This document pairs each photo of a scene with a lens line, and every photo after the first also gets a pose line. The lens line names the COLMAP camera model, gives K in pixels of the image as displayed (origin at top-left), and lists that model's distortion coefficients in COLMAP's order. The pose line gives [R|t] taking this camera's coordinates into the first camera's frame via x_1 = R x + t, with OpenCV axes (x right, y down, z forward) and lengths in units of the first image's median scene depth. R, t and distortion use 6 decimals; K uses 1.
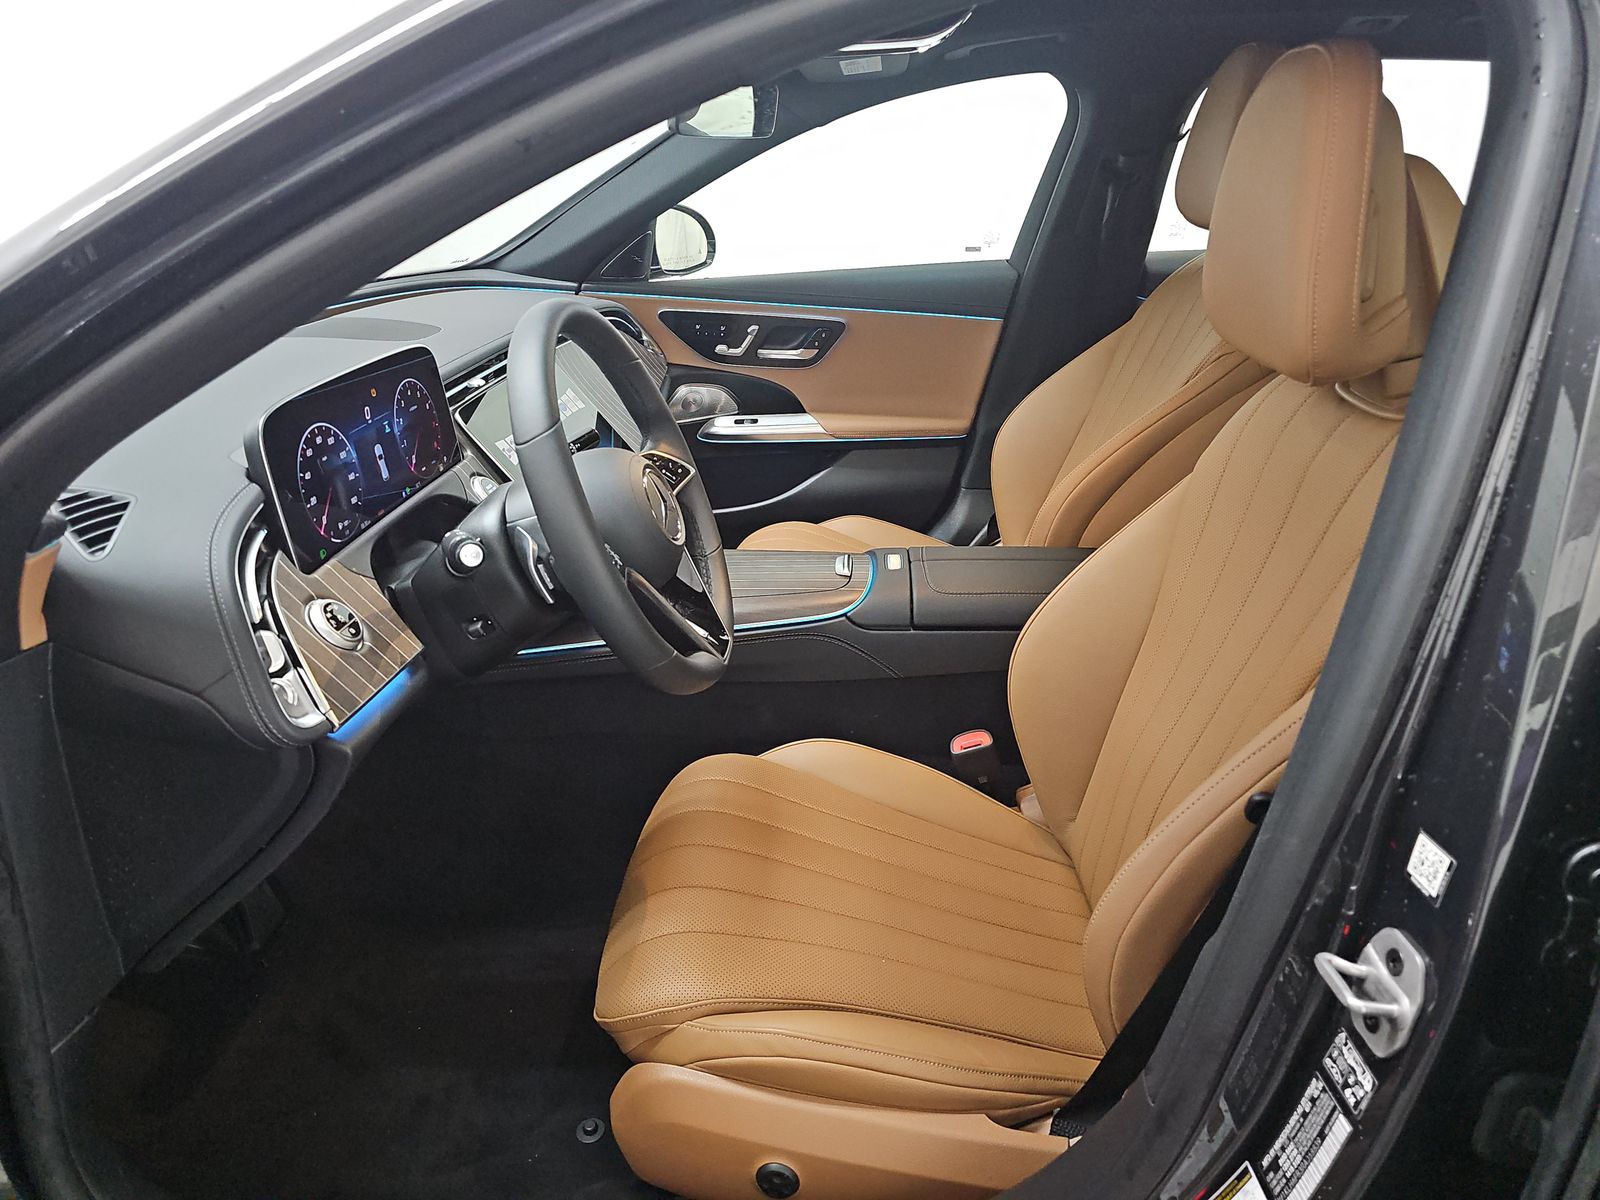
lens RADIAL K [[1112.3, 0, 796.2], [0, 1112.3, 614.3], [0, 0, 1]] dist [0.060497, -0.057160]
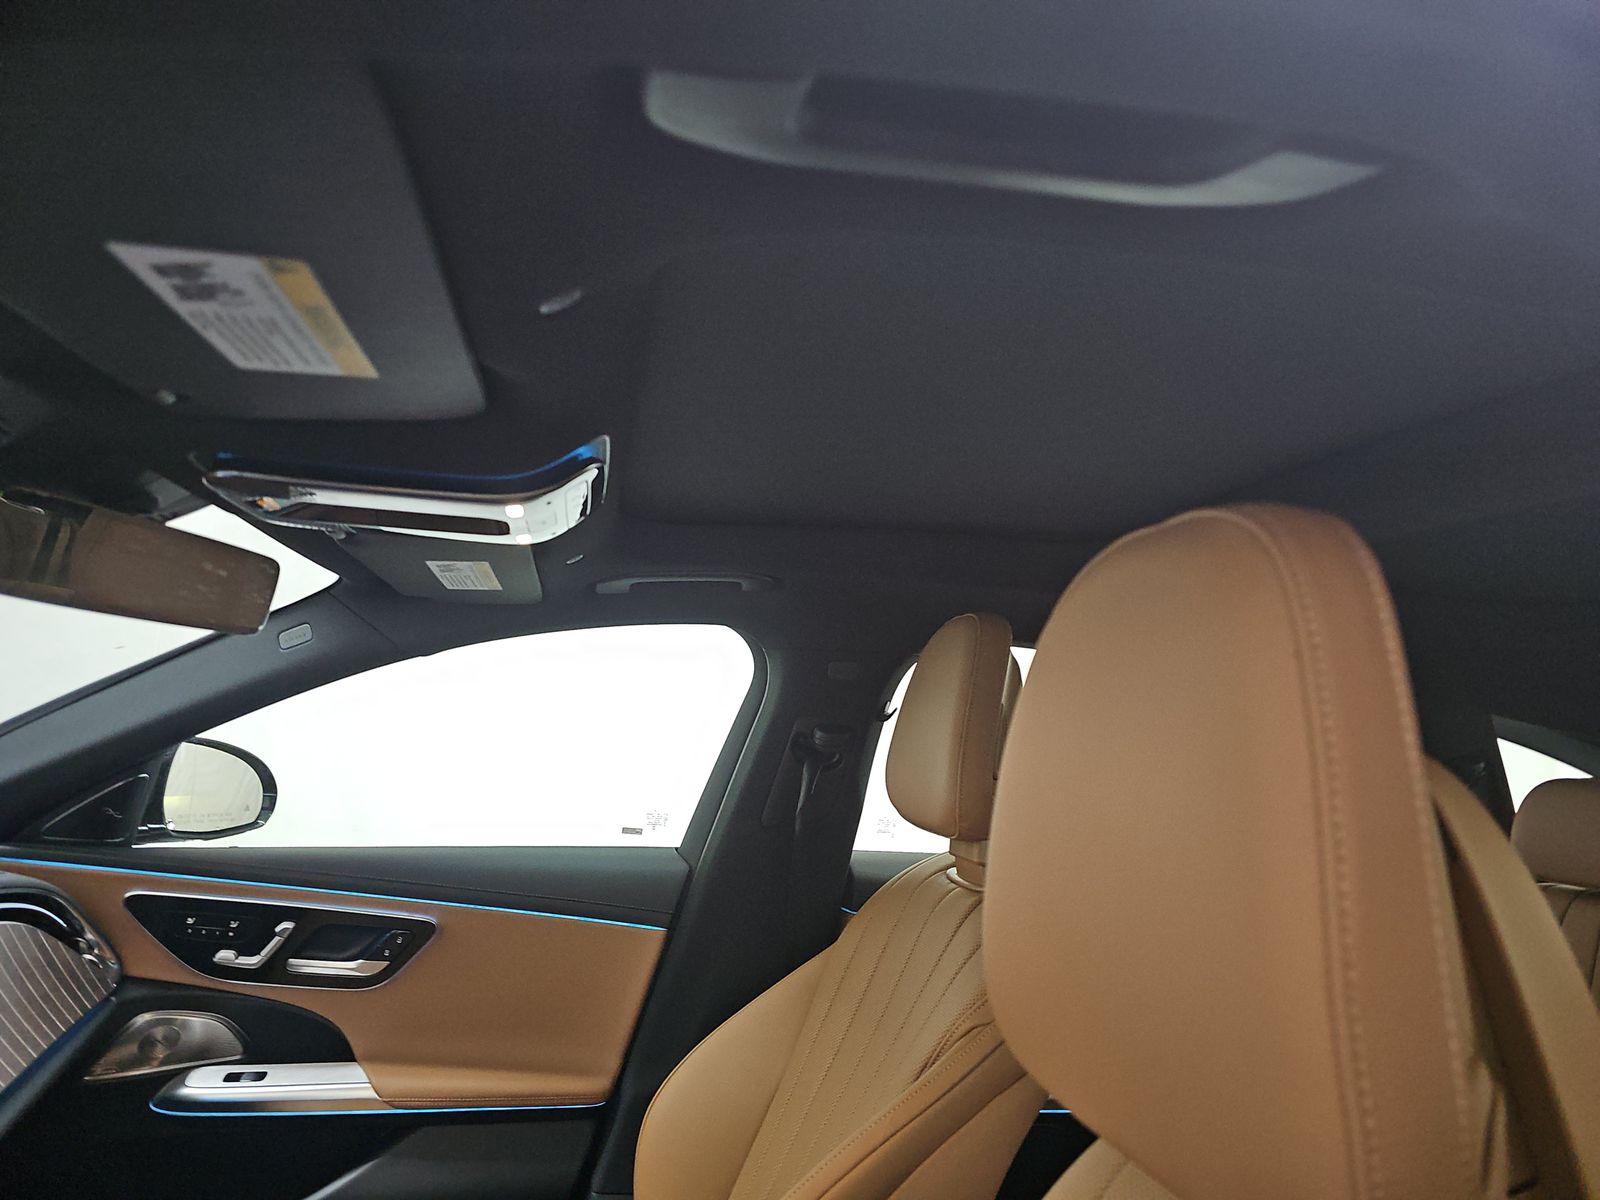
lens RADIAL K [[1112.3, 0, 796.2], [0, 1112.3, 614.3], [0, 0, 1]] dist [0.060497, -0.057160]
pose [[0.966690, 0.113229, 0.229541, 0.077433], [0.009836, 0.879727, -0.475377, -0.098589], [-0.255760, 0.461800, 0.849310, 0.274080]]
